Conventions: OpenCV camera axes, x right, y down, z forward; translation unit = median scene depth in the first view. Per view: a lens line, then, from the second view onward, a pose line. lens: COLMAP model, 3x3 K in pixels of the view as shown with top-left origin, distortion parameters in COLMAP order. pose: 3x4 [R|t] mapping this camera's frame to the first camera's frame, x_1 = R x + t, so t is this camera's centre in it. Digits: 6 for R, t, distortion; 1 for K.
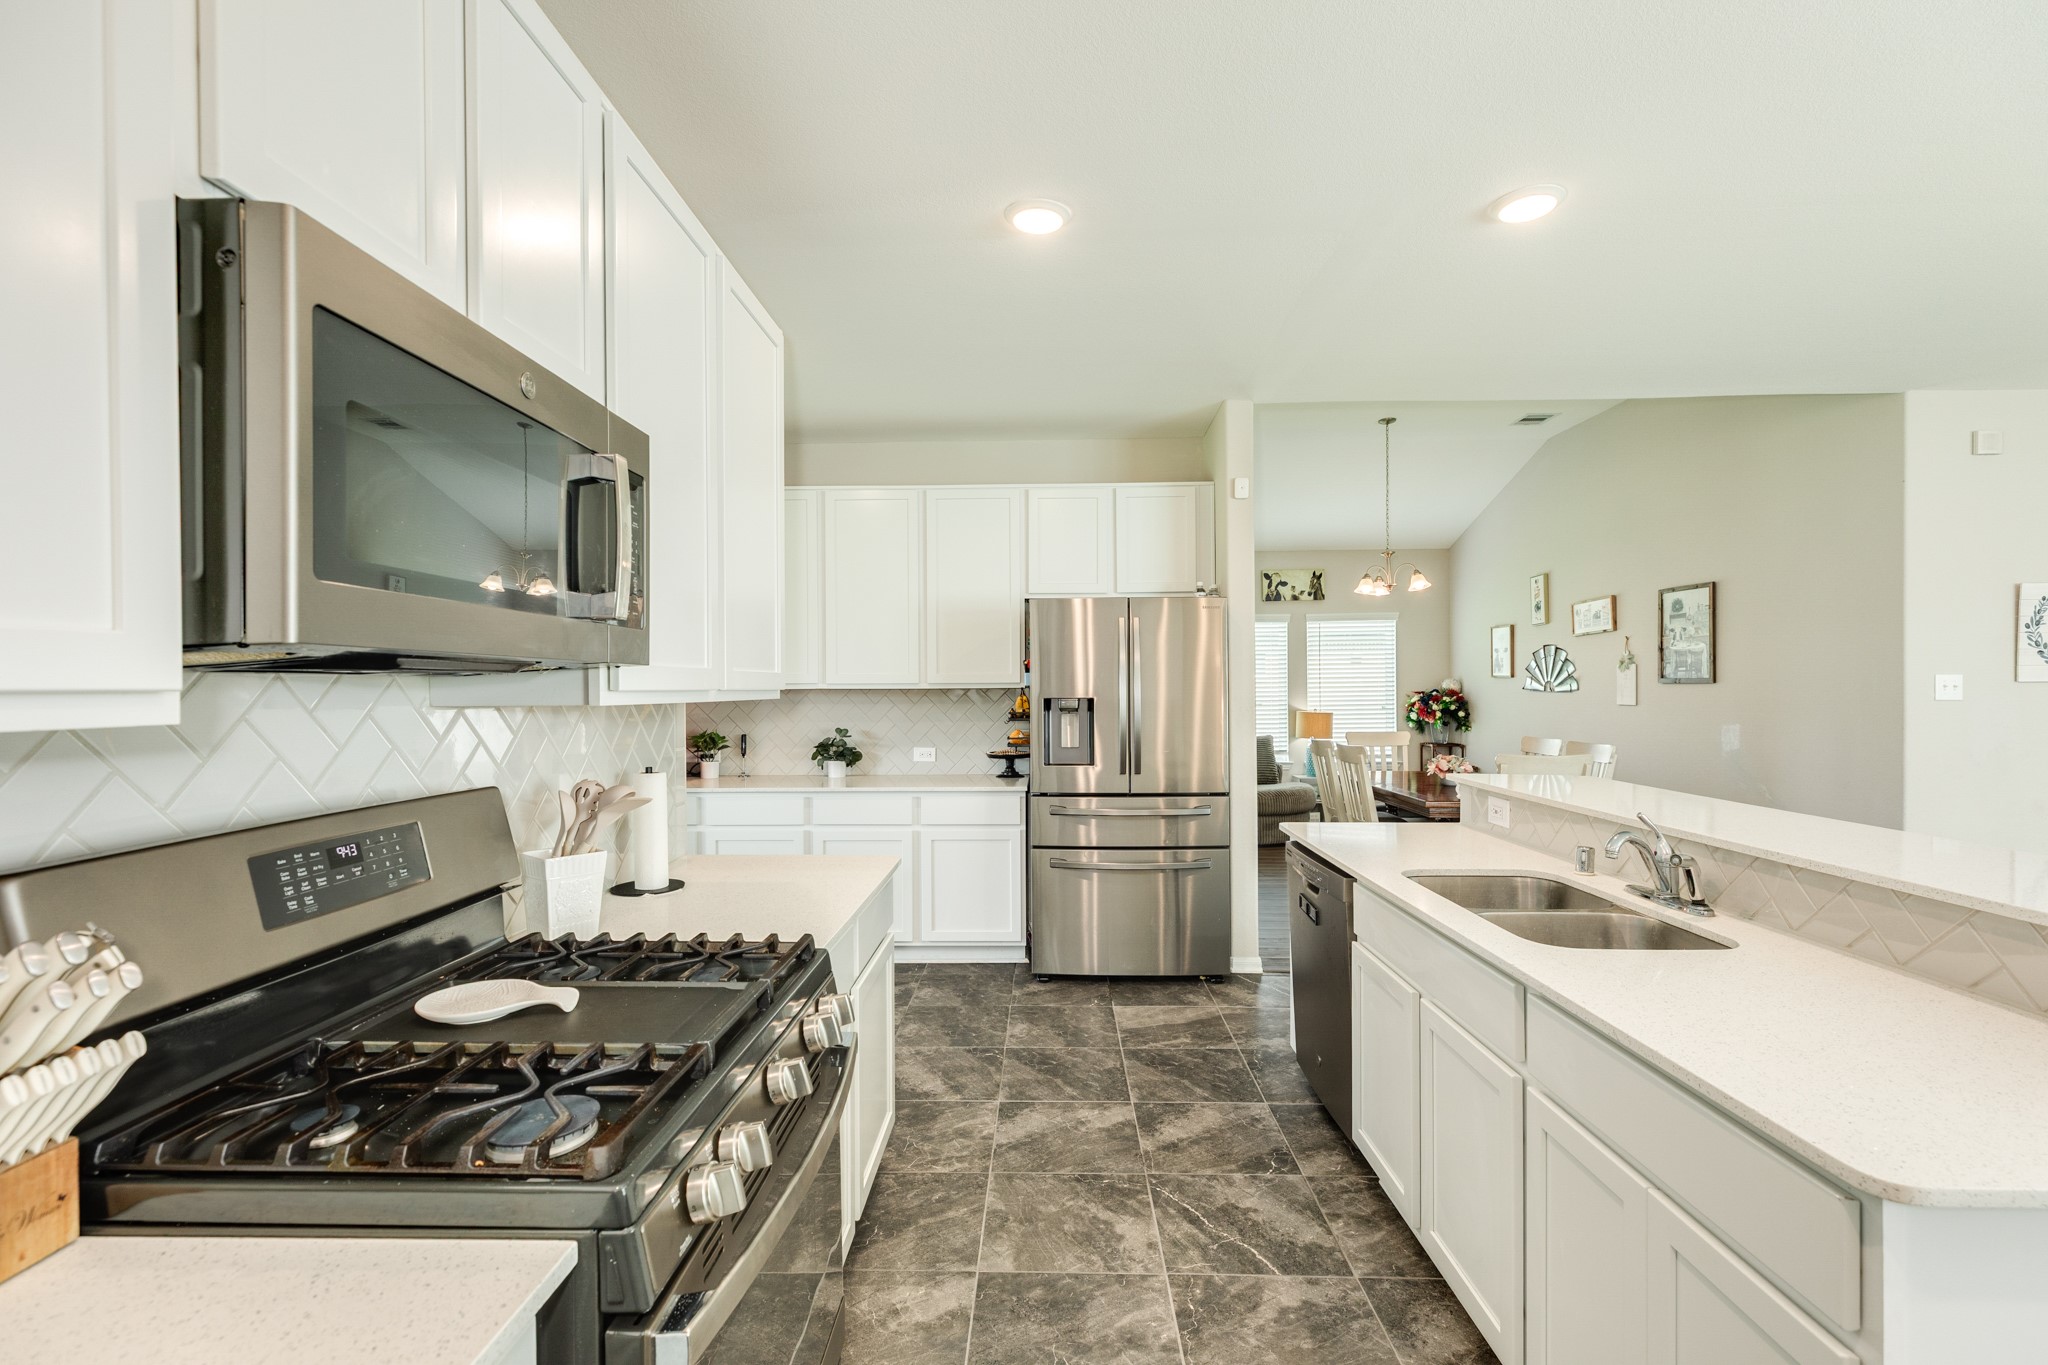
lens RADIAL K [[915.5, 0, 1019.8], [0, 915.5, 687.2], [0, 0, 1]] dist [0.000951, -0.000026]
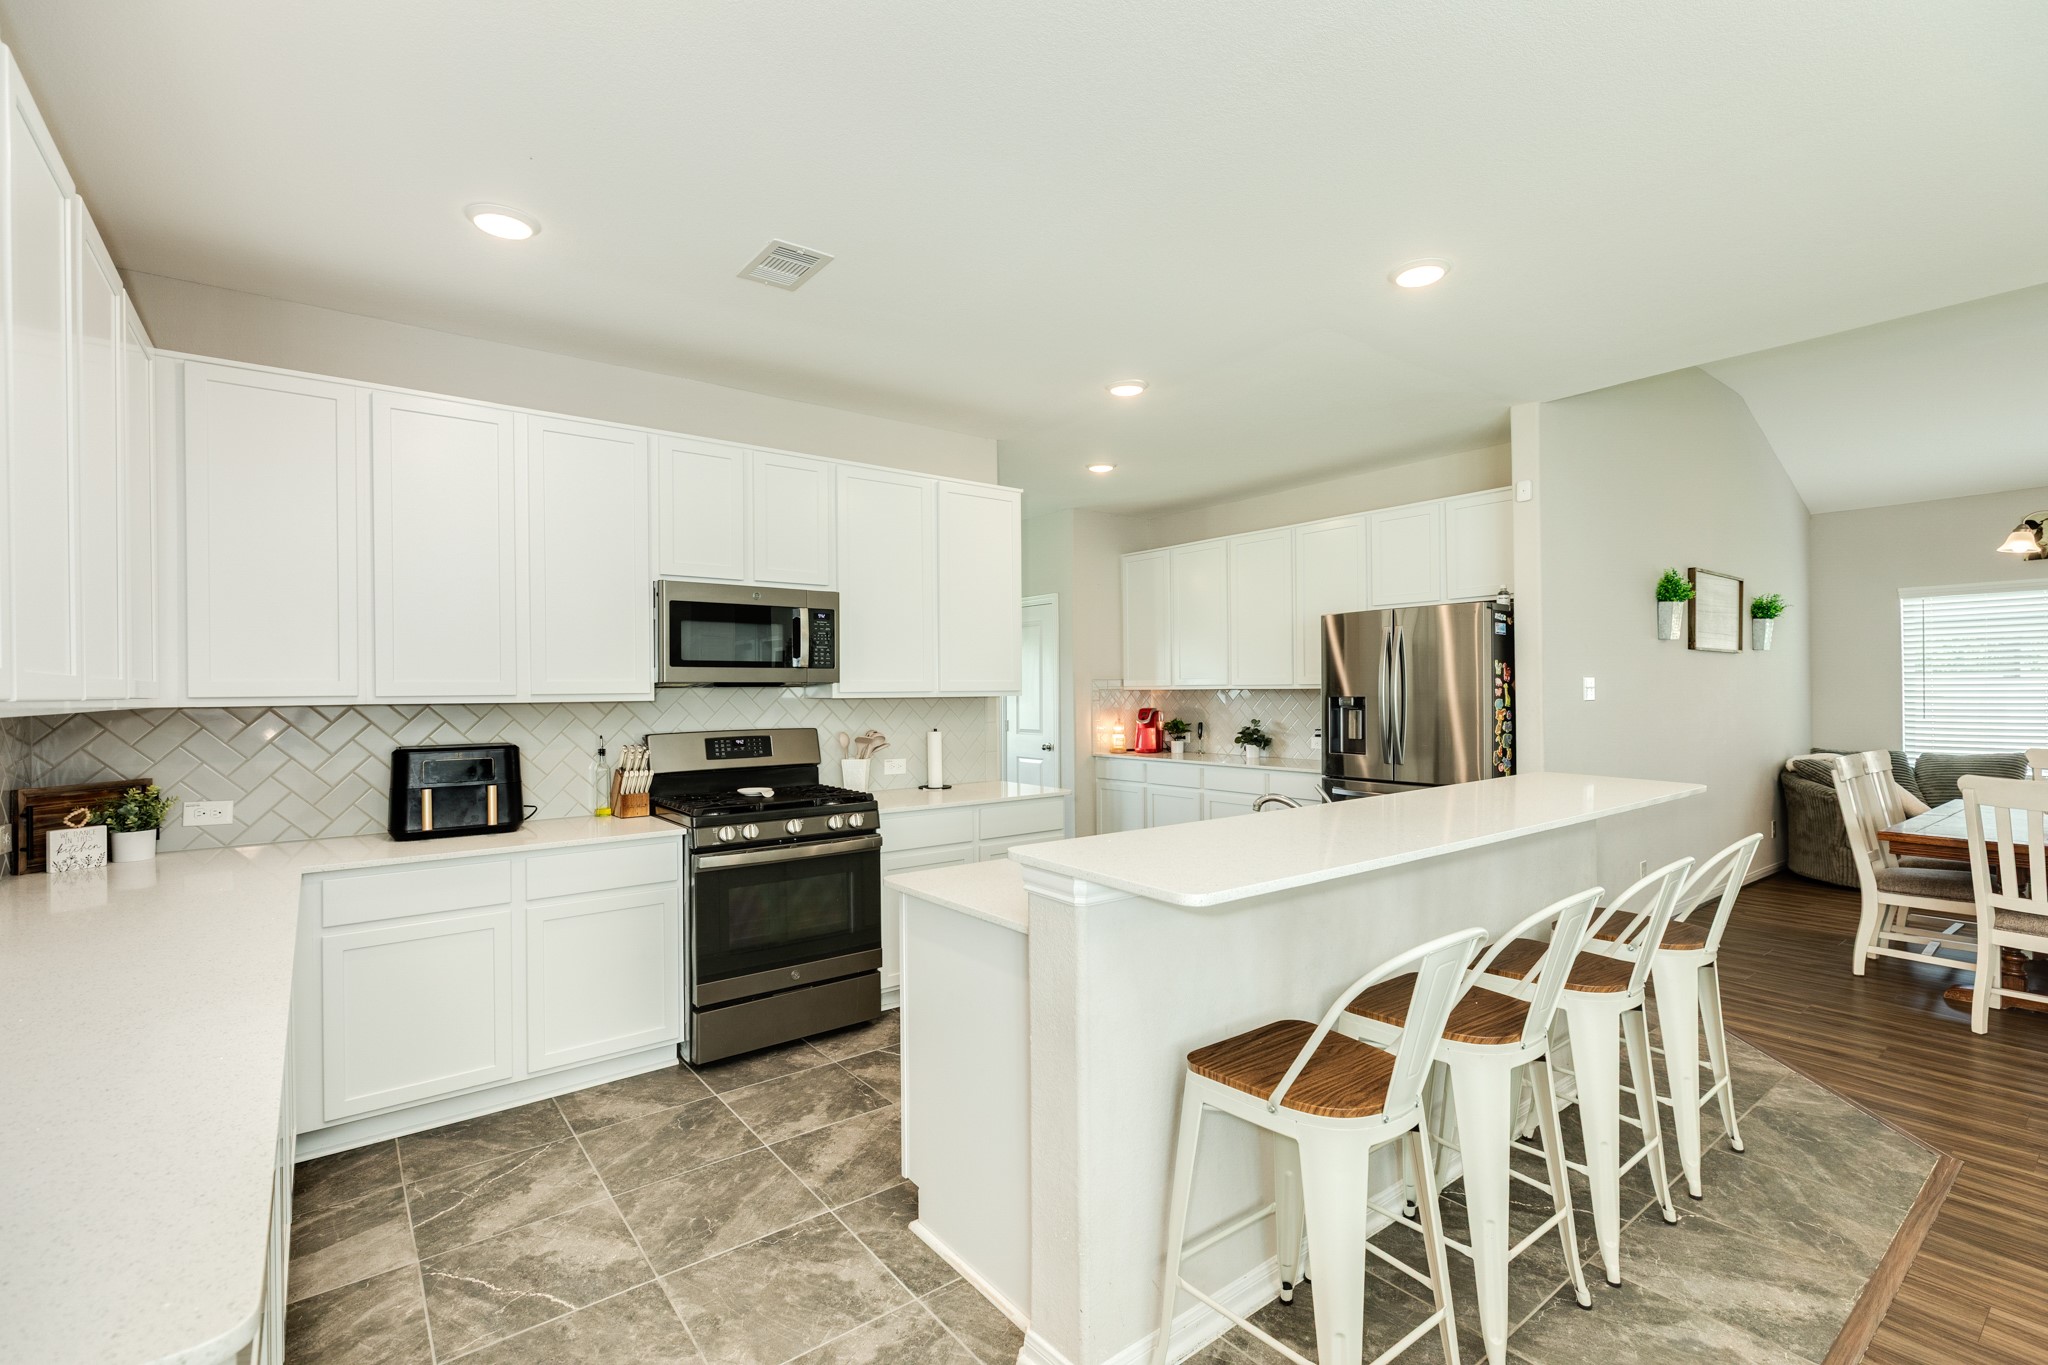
lens RADIAL K [[912.3, 0, 1020.6], [0, 912.3, 695.9], [0, 0, 1]] dist [-0.000283, -0.000214]
pose [[0.633444, 0.004316, -0.773777, 0.449556], [0.005053, 0.999940, 0.009715, -0.001733], [0.773772, -0.010064, 0.633384, -0.050943]]
